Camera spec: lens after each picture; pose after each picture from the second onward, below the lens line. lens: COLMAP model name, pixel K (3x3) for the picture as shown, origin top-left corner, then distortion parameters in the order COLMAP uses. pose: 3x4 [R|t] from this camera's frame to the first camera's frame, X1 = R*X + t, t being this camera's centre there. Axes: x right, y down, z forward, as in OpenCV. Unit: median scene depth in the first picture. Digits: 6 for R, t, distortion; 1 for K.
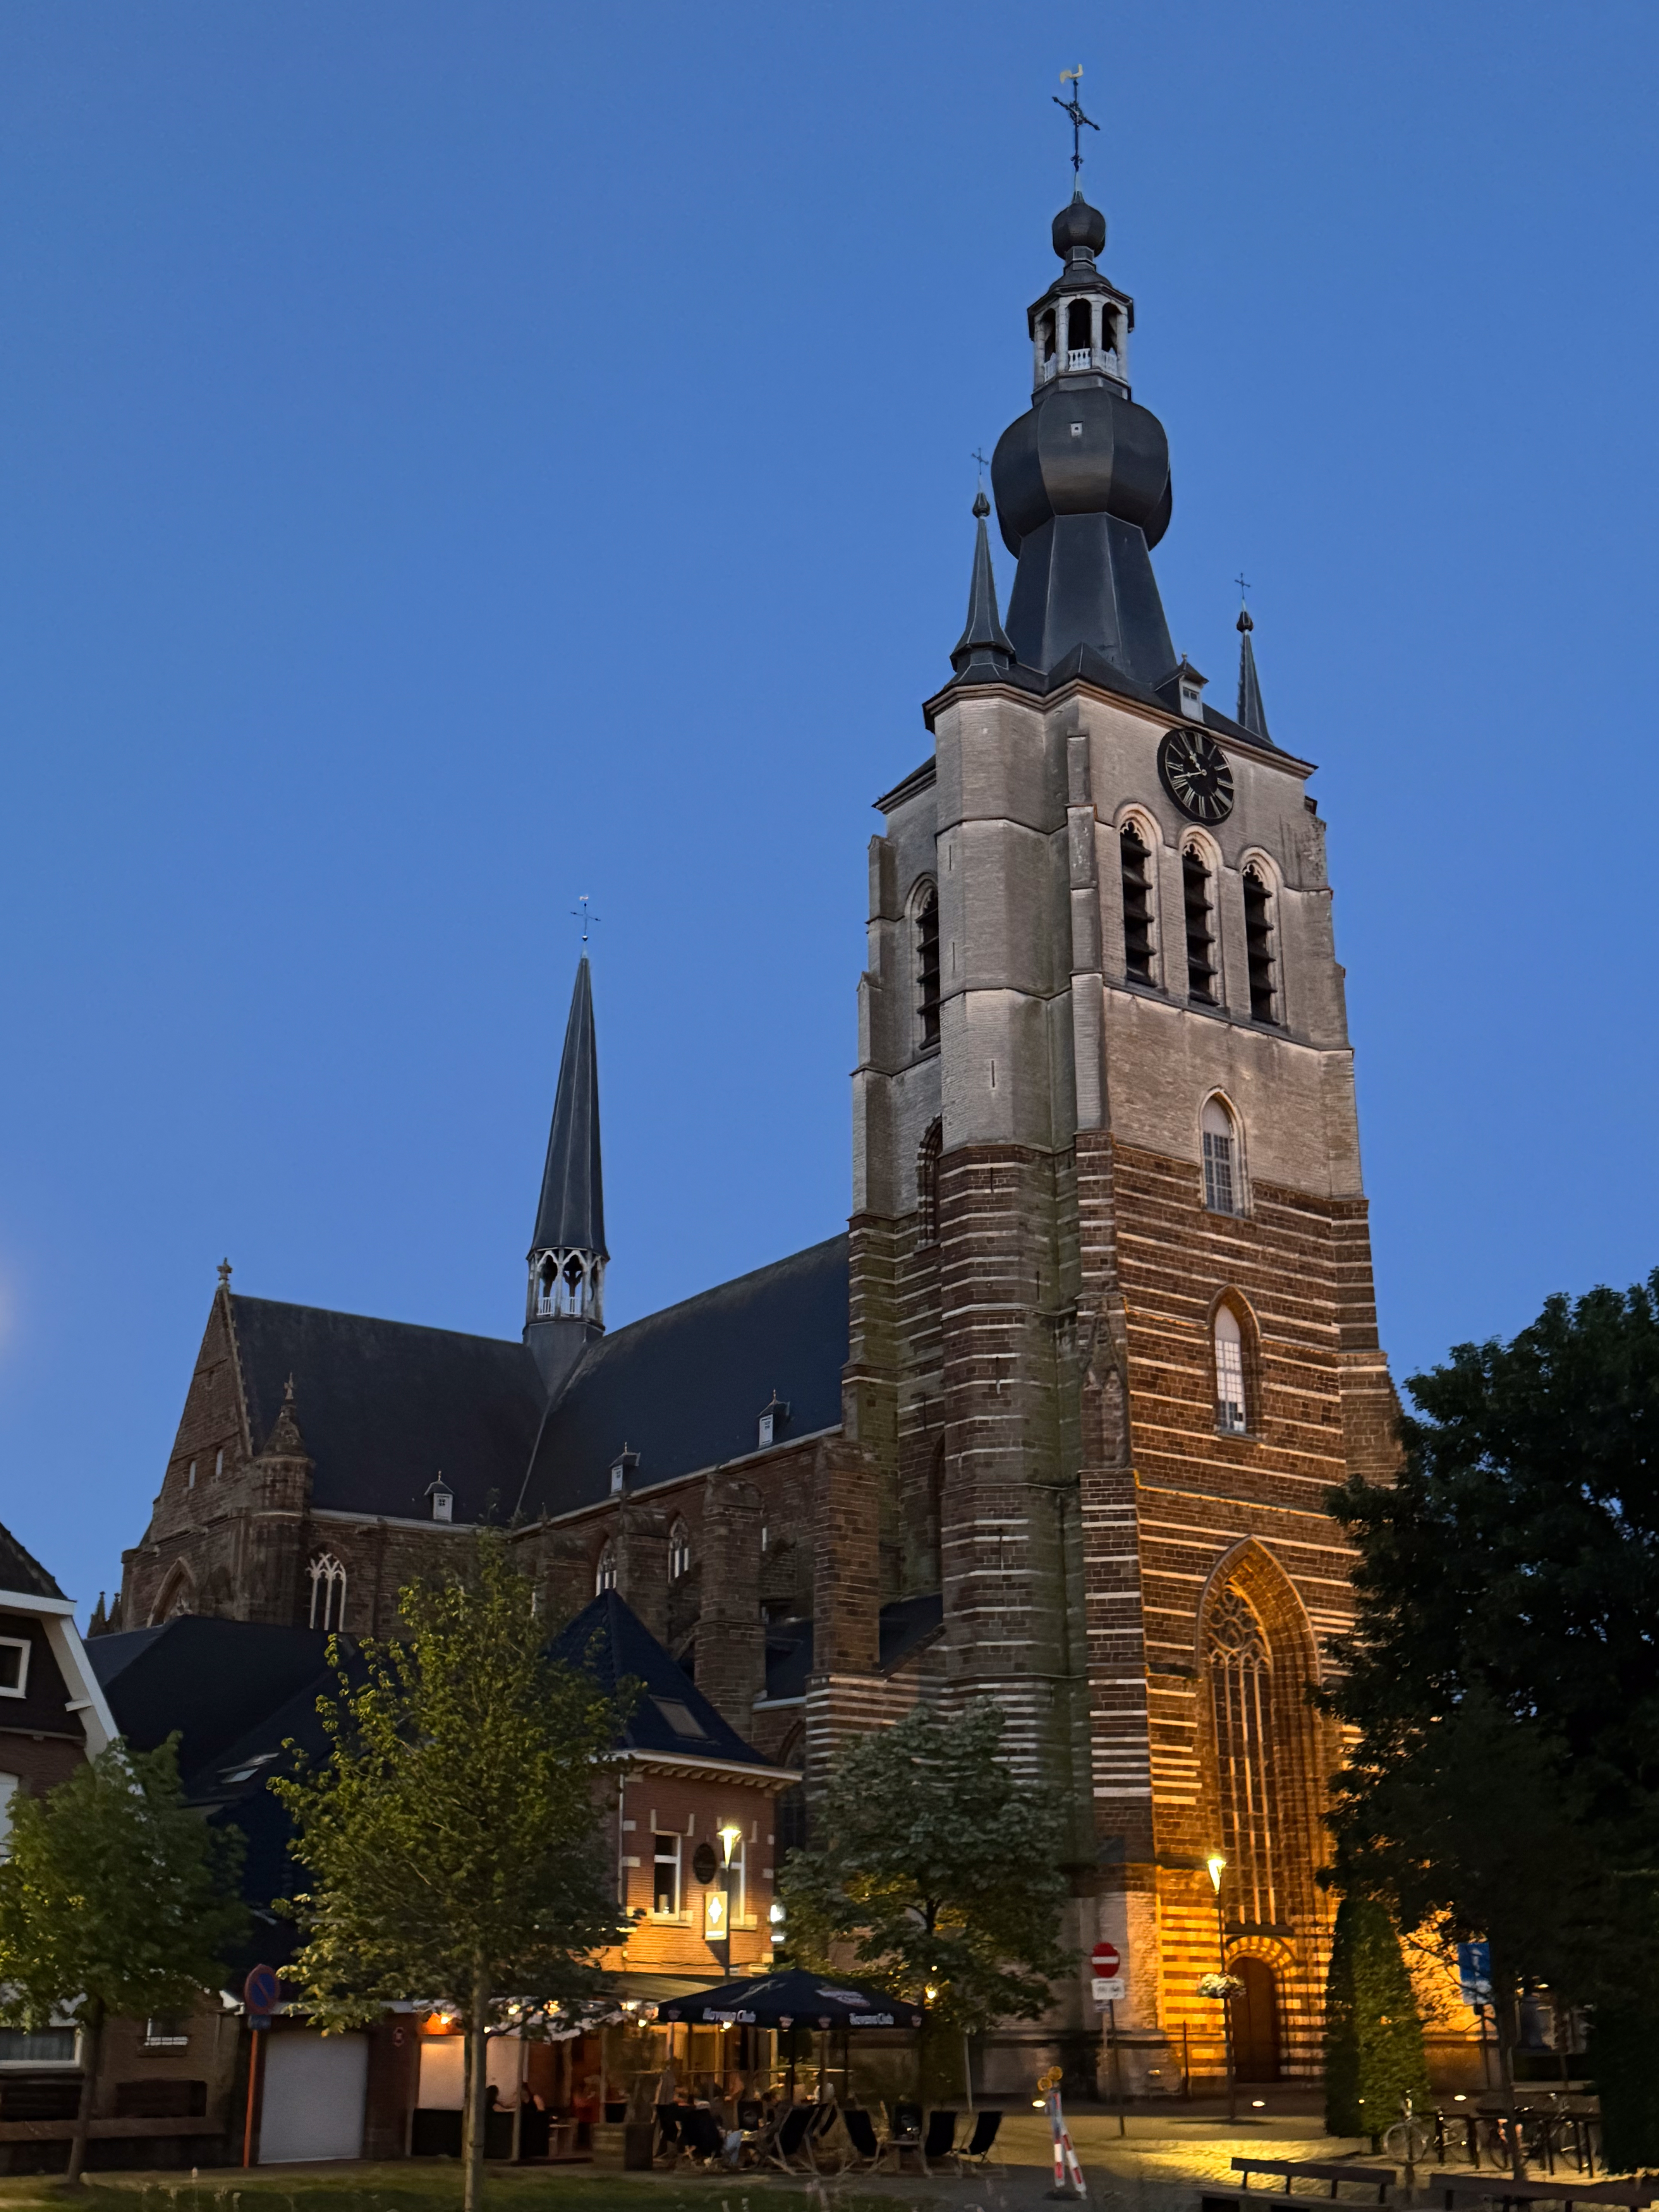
lens RADIAL K [[2398.3, 0, 829.5], [0, 2398.3, 1106.0], [0, 0, 1]] dist [0.073700, -0.009811]
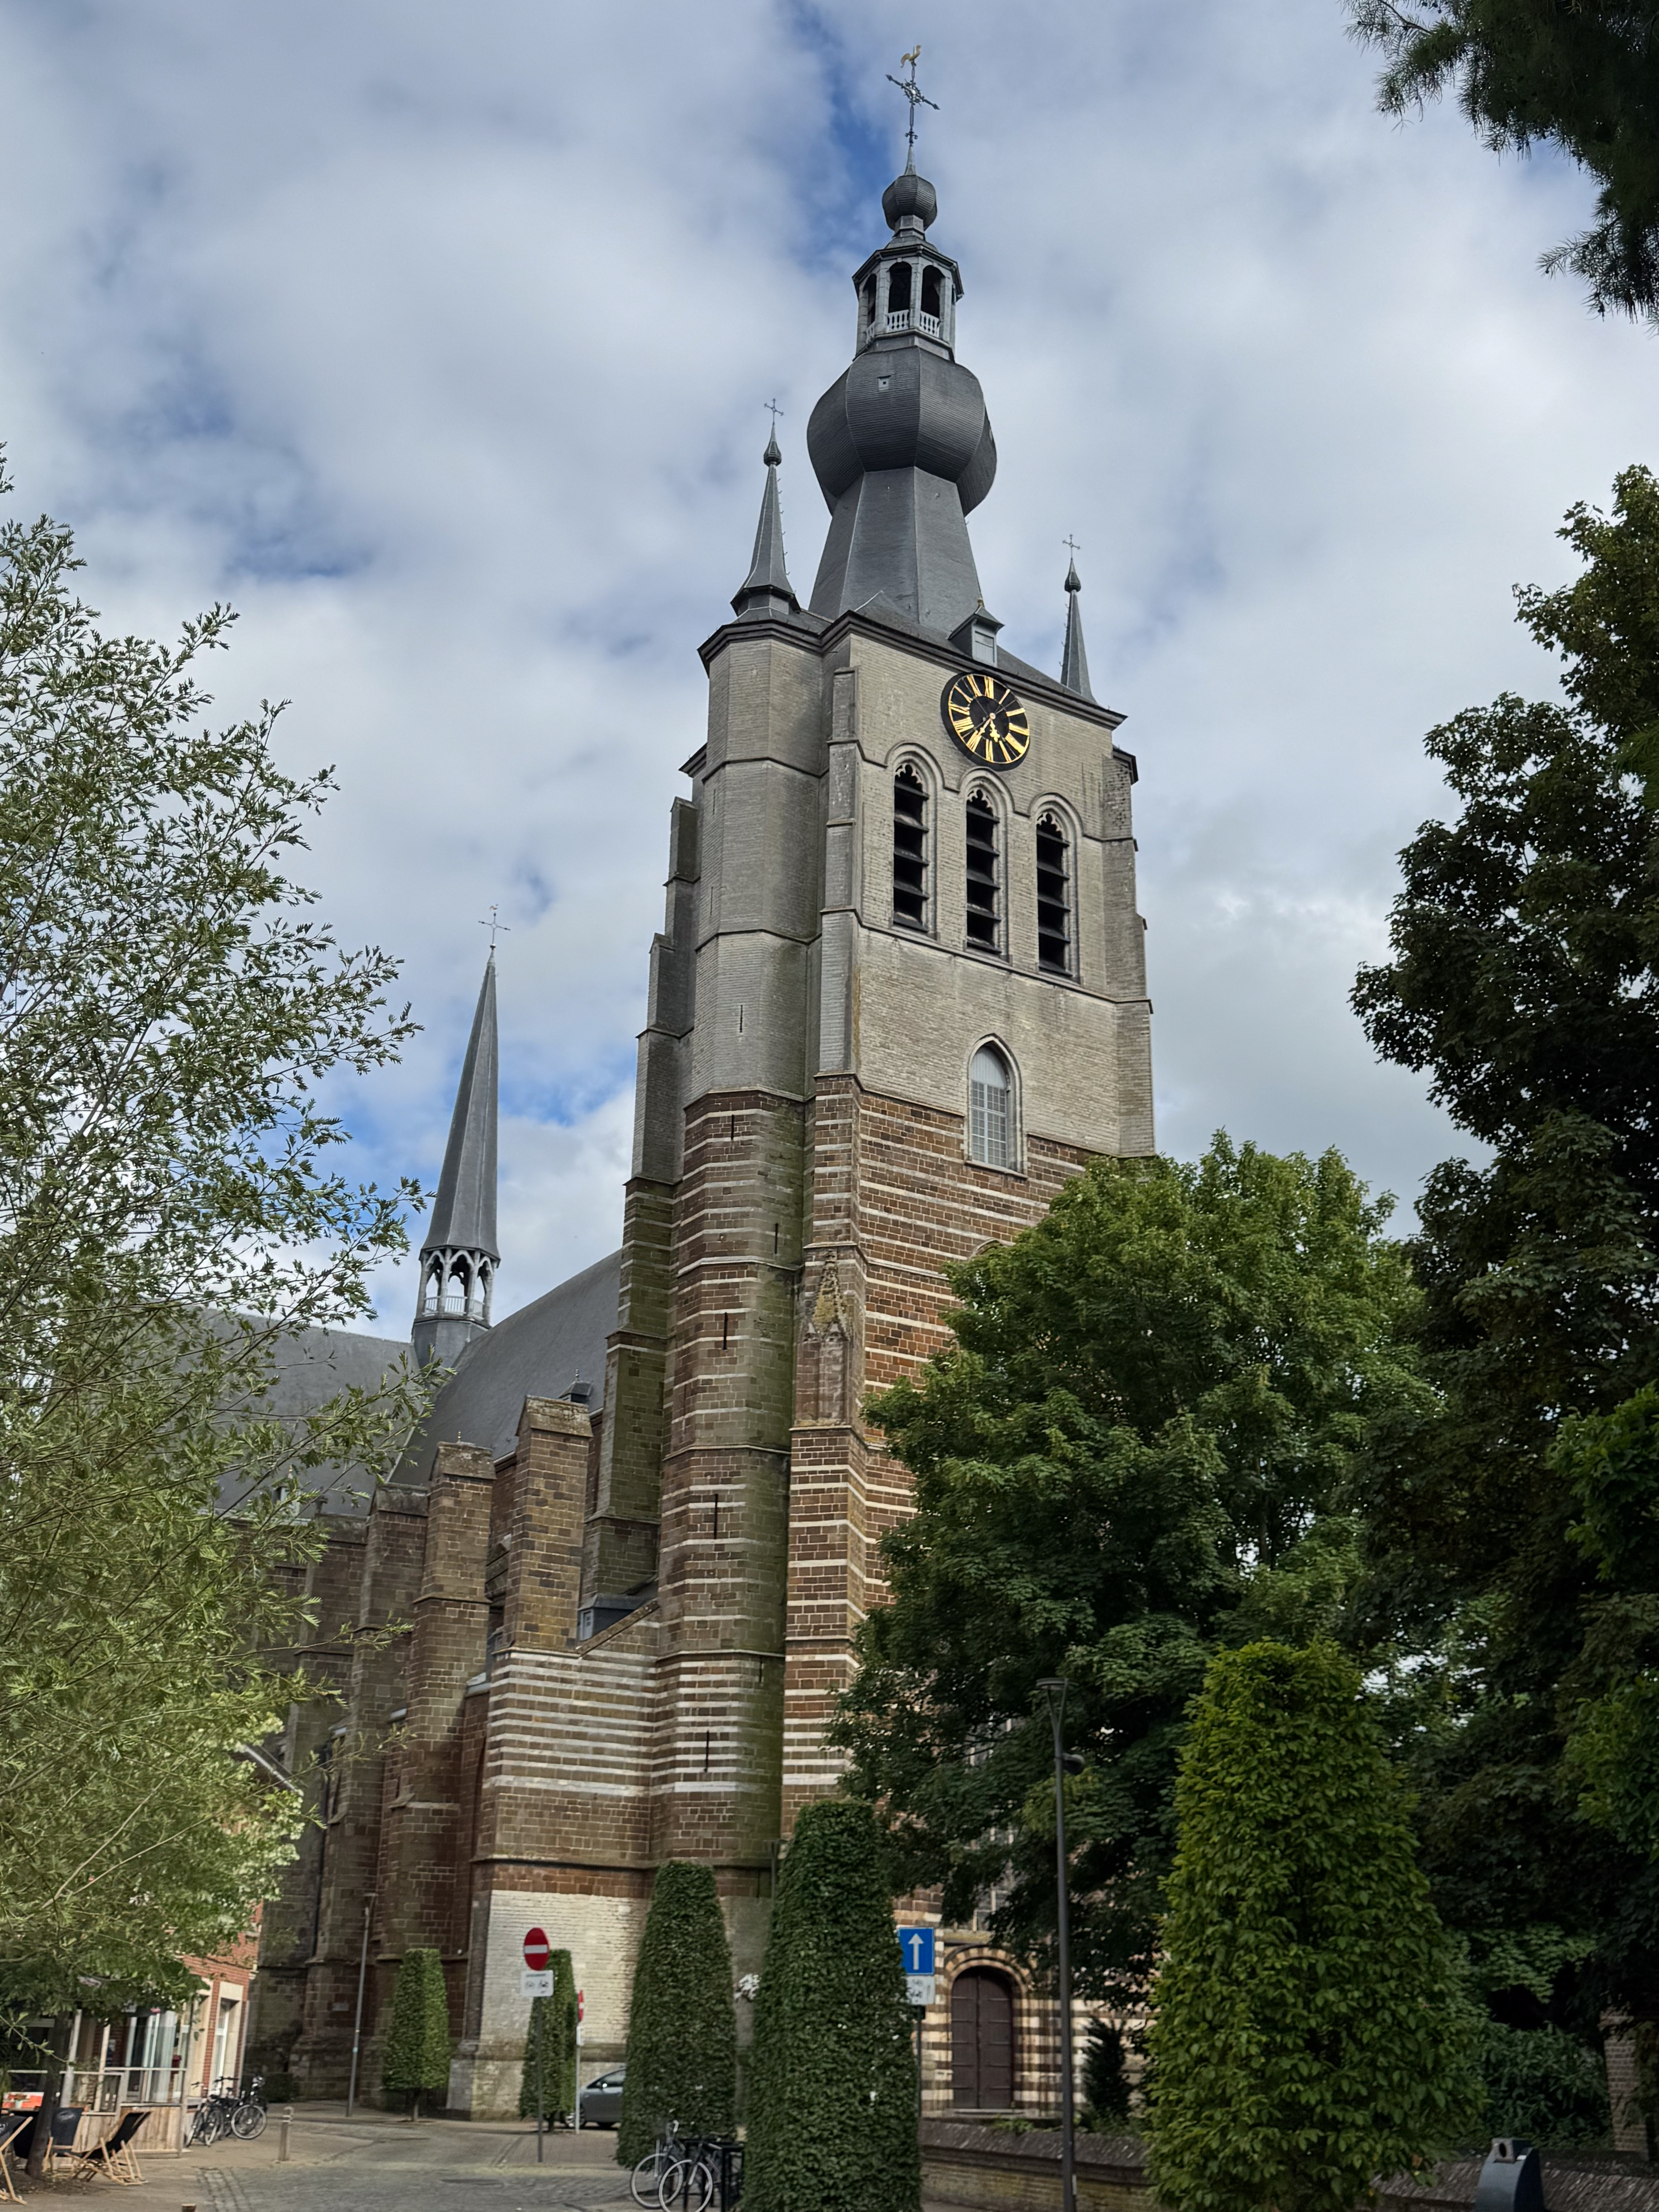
lens RADIAL K [[2159.3, 0, 829.5], [0, 2159.3, 1106.0], [0, 0, 1]] dist [0.124505, -0.210641]
pose [[0.997356, -0.009663, -0.072023, 0.167063], [0.006556, 0.999043, -0.043250, 0.059139], [0.072372, 0.042664, 0.996465, 0.153850]]
